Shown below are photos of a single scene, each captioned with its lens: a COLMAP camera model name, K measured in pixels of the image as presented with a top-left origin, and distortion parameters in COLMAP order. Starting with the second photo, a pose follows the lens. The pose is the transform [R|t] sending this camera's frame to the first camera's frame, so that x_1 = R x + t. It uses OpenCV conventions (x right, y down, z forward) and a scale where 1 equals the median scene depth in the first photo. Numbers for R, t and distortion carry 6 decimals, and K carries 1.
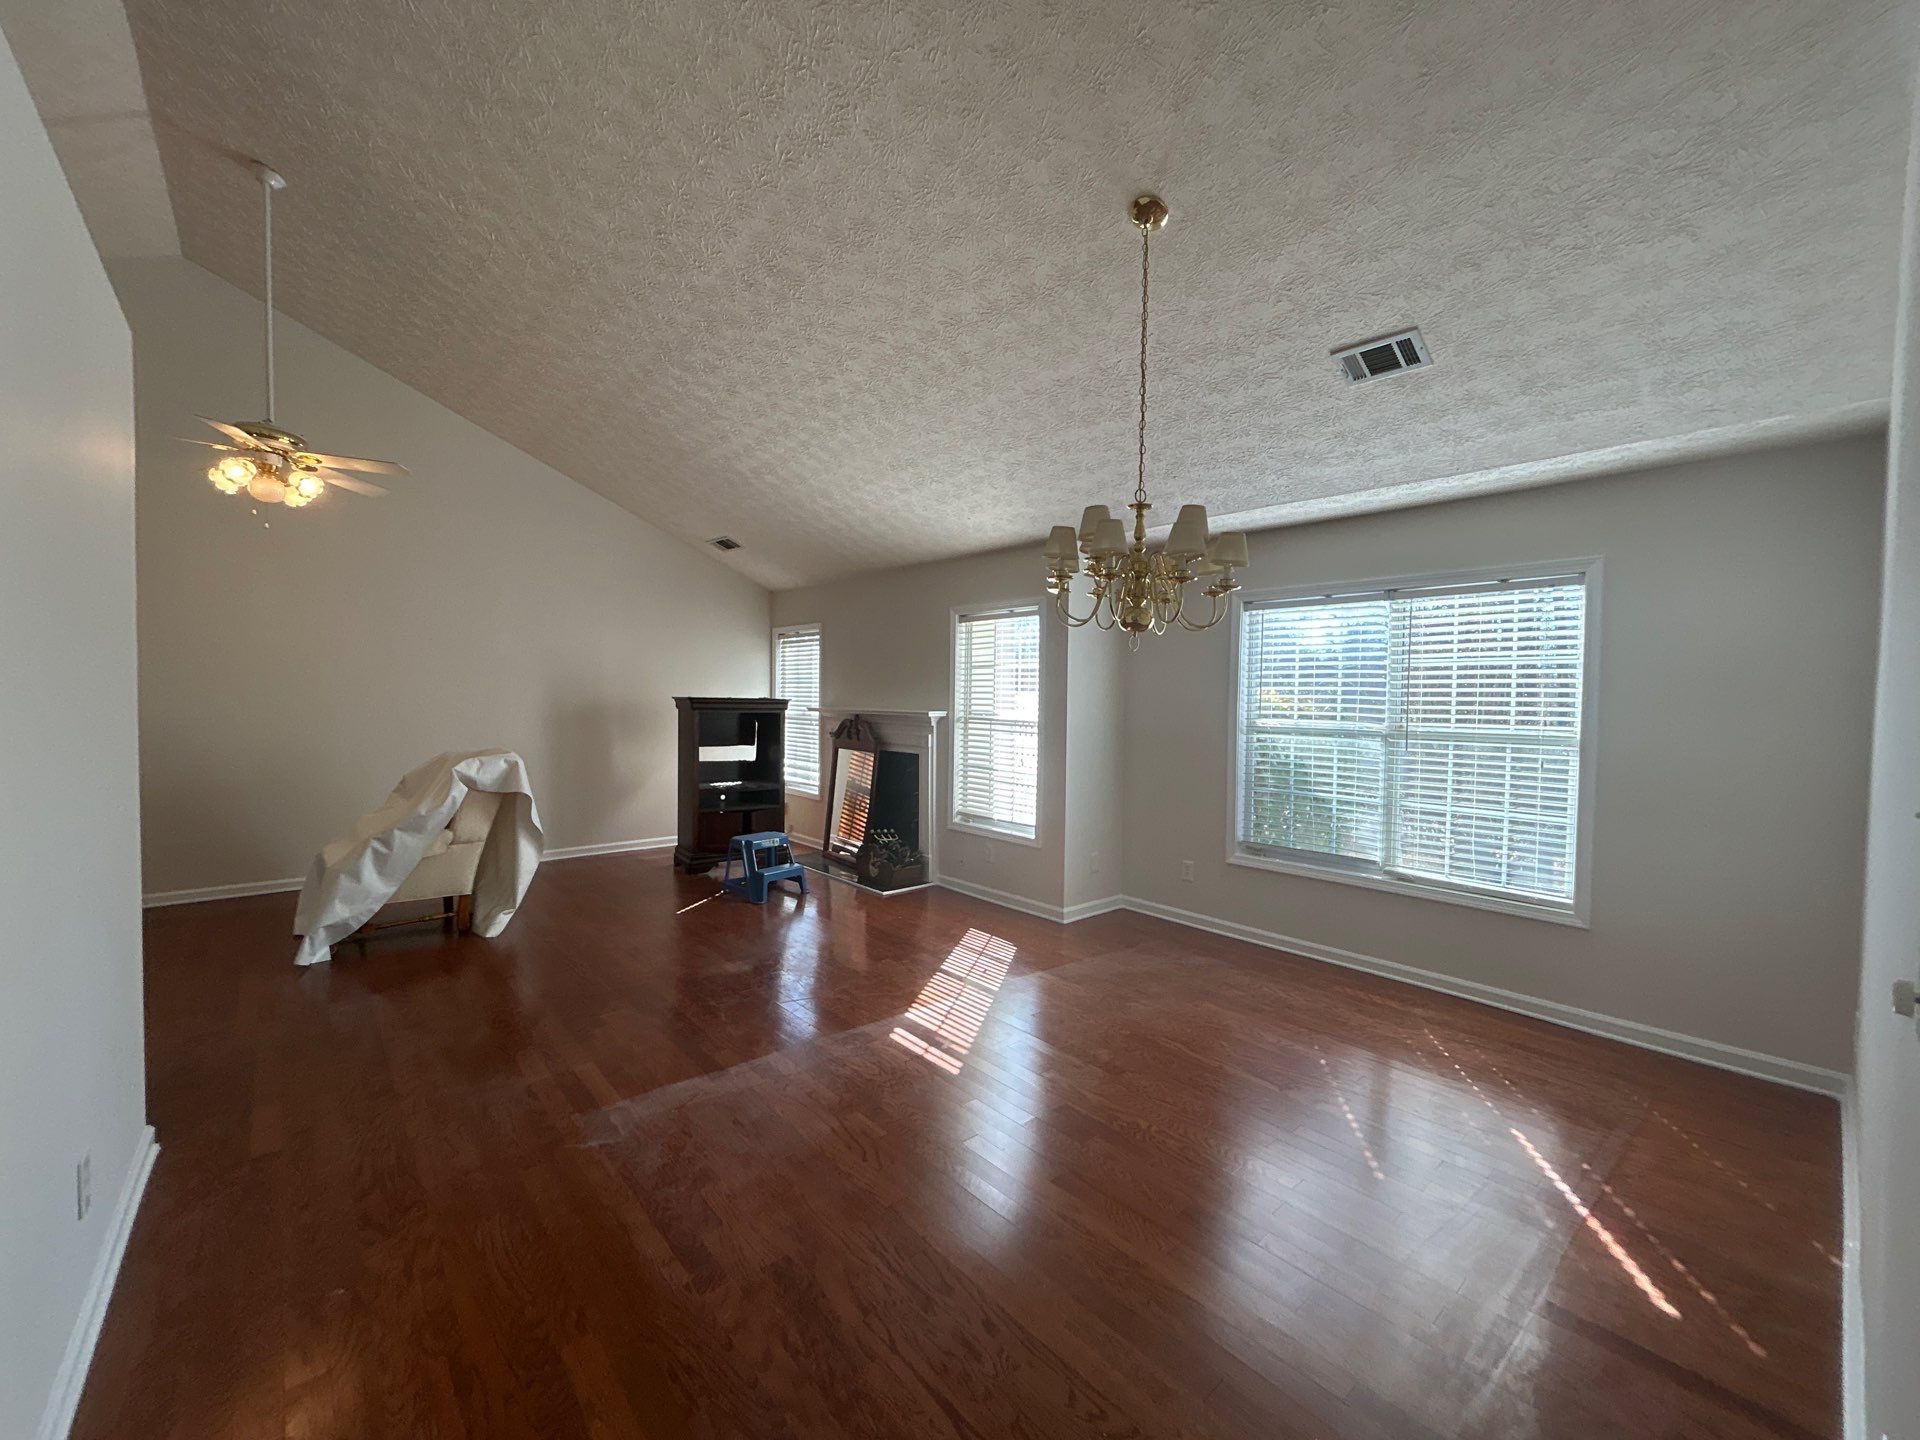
lens RADIAL K [[768.0, 0, 962.7], [0, 768.0, 715.7], [0, 0, 1]] dist [0.002191, 0.000357]
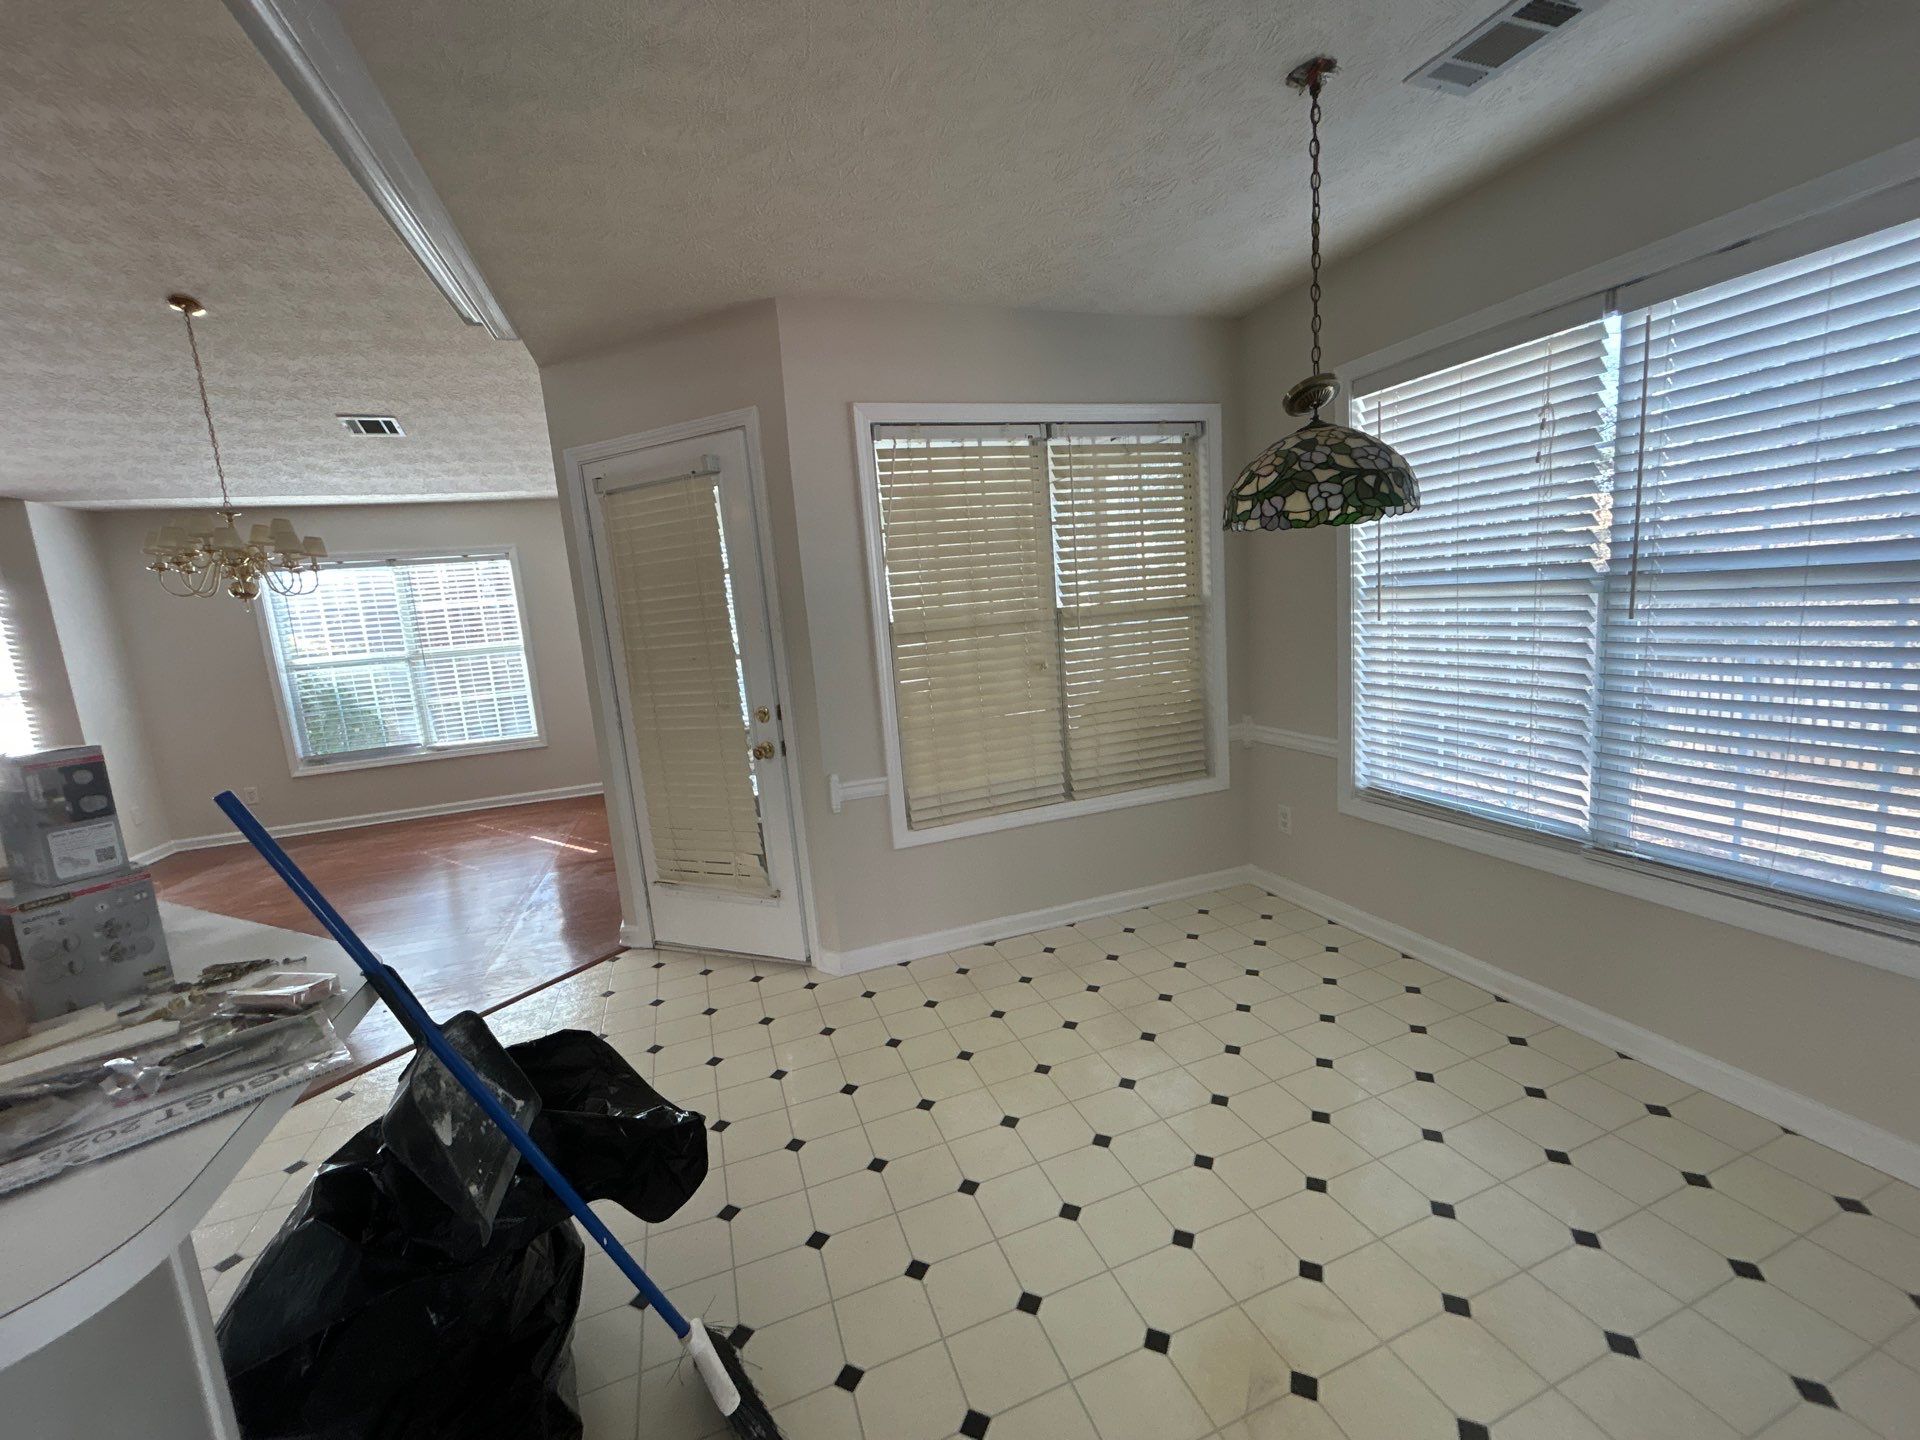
lens RADIAL K [[768.0, 0, 962.7], [0, 768.0, 715.7], [0, 0, 1]] dist [0.002191, 0.000357]
pose [[0.364063, -0.178683, 0.914074, -0.506942], [0.111219, 0.982742, 0.147810, 0.039467], [-0.924710, 0.047850, 0.377653, -0.633879]]
